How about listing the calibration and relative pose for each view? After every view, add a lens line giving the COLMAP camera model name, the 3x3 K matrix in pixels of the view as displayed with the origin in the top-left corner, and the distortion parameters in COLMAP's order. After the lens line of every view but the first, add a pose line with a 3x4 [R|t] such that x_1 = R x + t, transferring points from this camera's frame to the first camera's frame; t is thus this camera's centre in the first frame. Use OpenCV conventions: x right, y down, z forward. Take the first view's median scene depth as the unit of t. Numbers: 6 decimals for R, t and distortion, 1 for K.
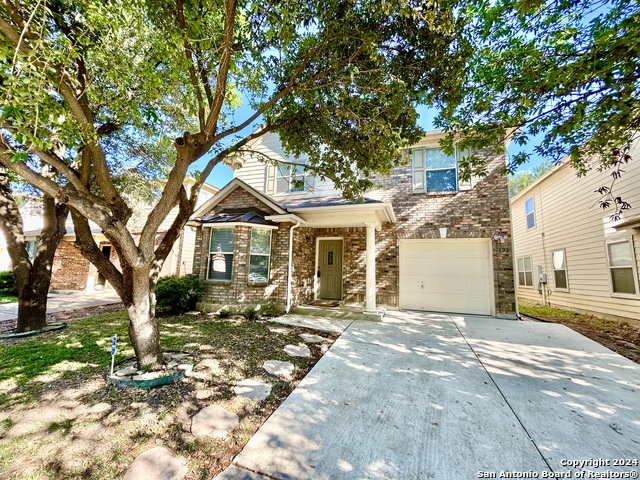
lens RADIAL K [[256.5, 0, 320.0], [0, 256.5, 240.0], [0, 0, 1]] dist [0.000900, 0.000149]
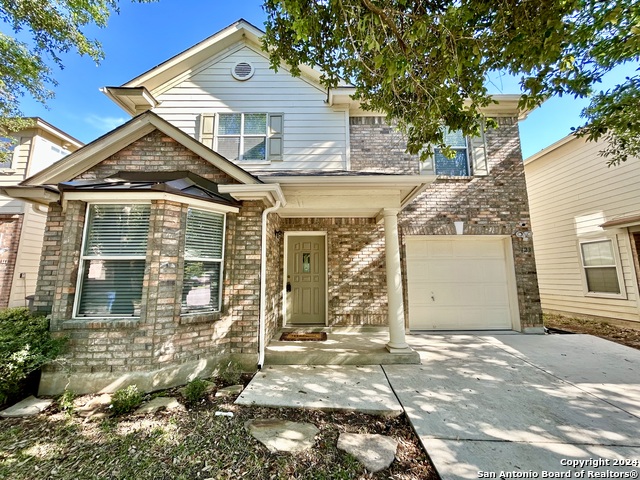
lens RADIAL K [[256.5, 0, 320.0], [0, 256.5, 240.0], [0, 0, 1]] dist [0.000900, 0.000149]
pose [[0.941428, 0.009963, 0.337067, -0.181207], [-0.008216, 0.999944, -0.006610, 0.017865], [-0.337114, 0.003454, 0.941457, 0.416166]]
